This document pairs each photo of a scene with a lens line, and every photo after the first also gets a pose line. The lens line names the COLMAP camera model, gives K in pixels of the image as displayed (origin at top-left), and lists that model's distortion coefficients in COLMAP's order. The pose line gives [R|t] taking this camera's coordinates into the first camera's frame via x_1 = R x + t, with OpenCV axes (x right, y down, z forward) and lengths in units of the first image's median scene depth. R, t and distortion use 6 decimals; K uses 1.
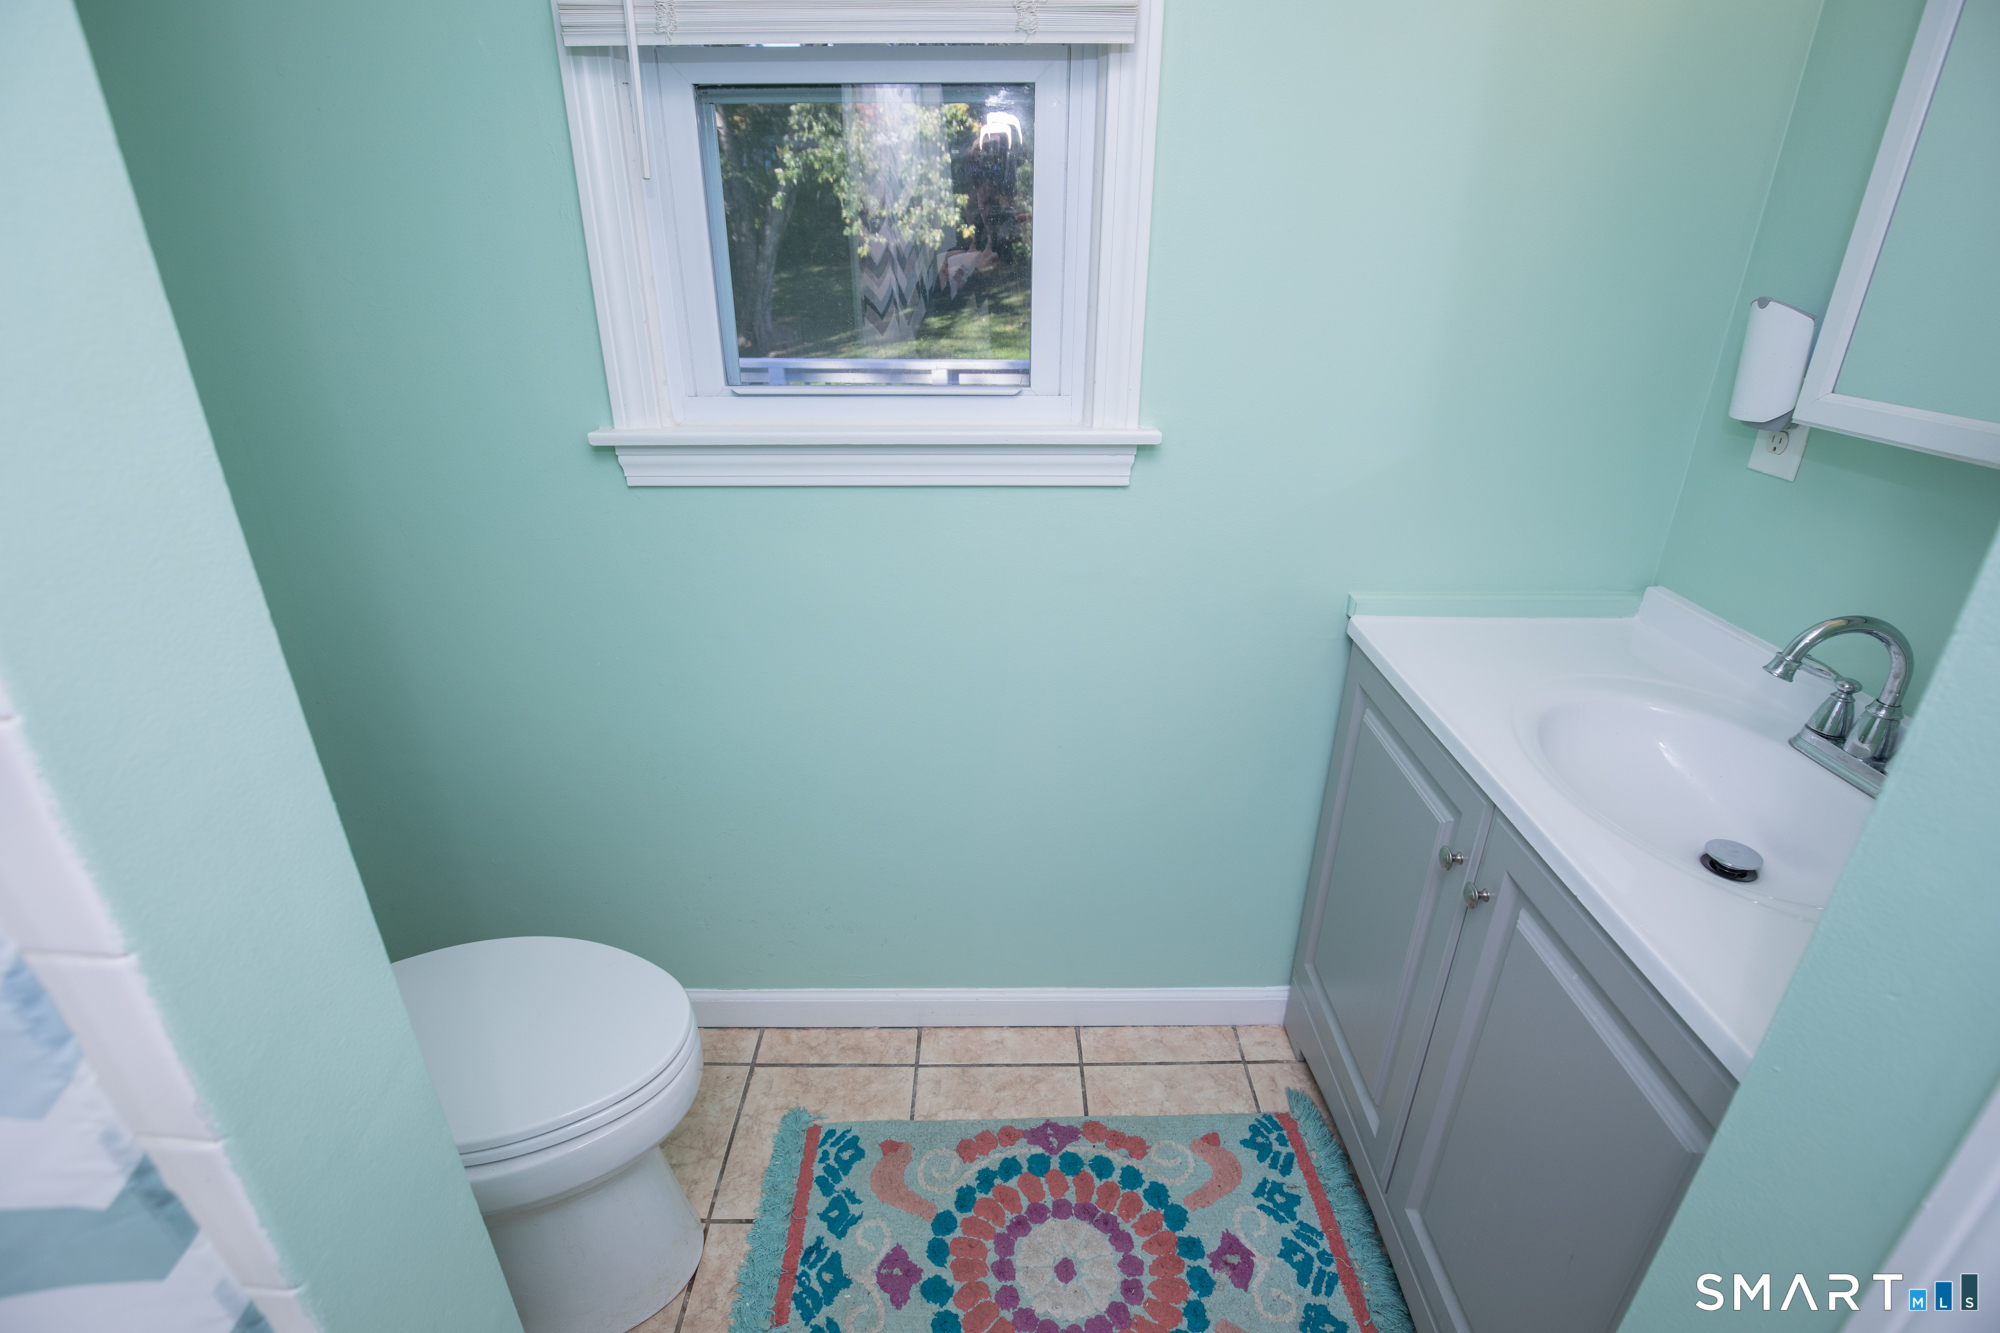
lens RADIAL K [[958.0, 0, 1004.2], [0, 958.0, 664.7], [0, 0, 1]] dist [-0.021714, -0.000083]
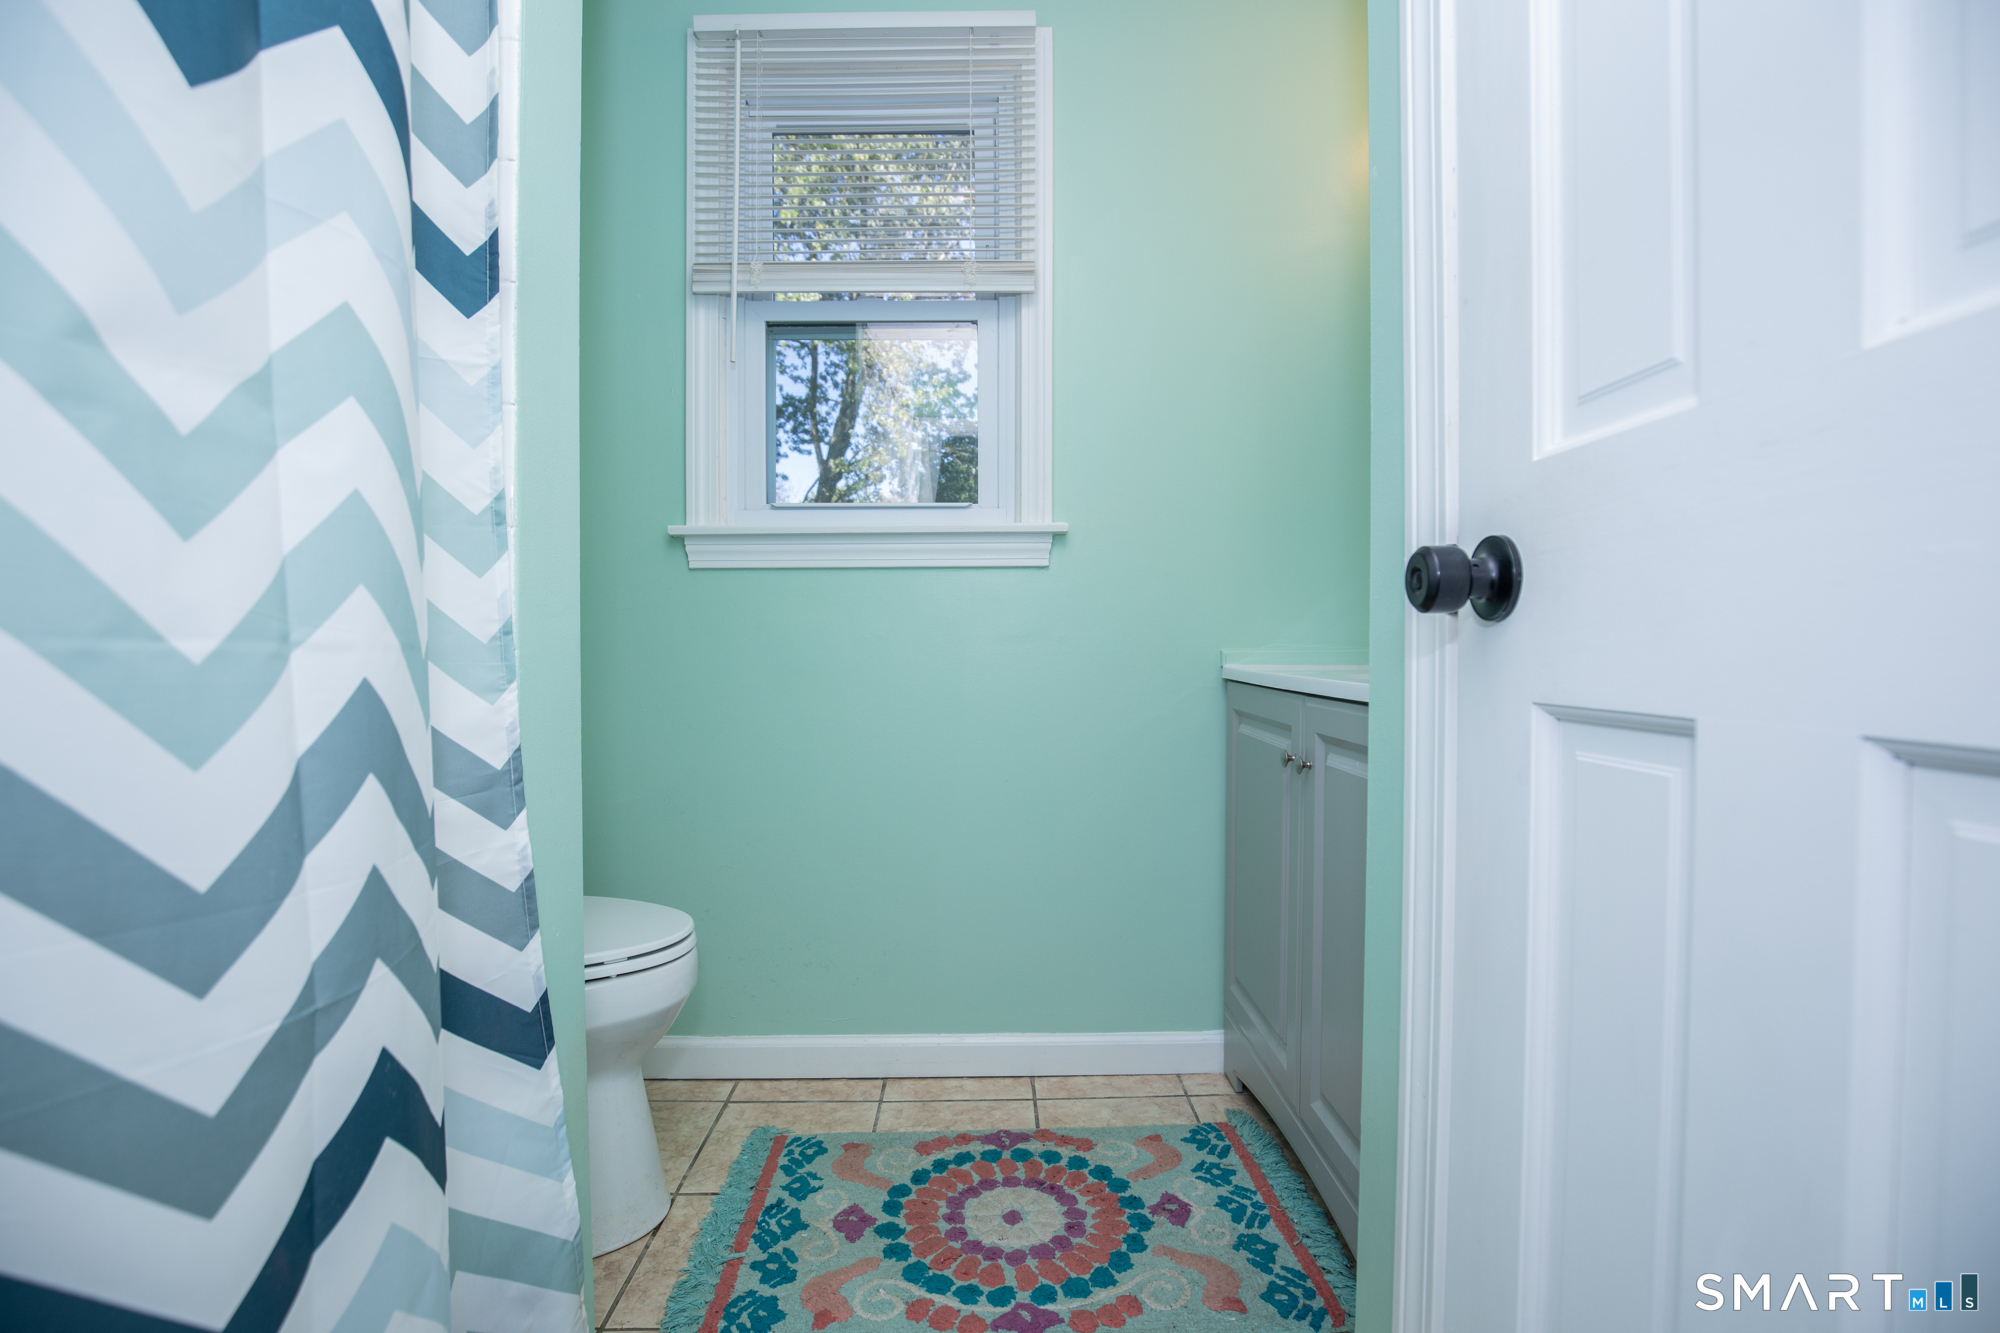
lens RADIAL K [[958.0, 0, 1004.2], [0, 958.0, 664.7], [0, 0, 1]] dist [-0.021714, -0.000083]
pose [[0.999930, -0.007555, 0.009073, 0.047903], [0.010590, 0.913667, -0.406325, 0.481613], [-0.005220, 0.406393, 0.913683, -0.204686]]
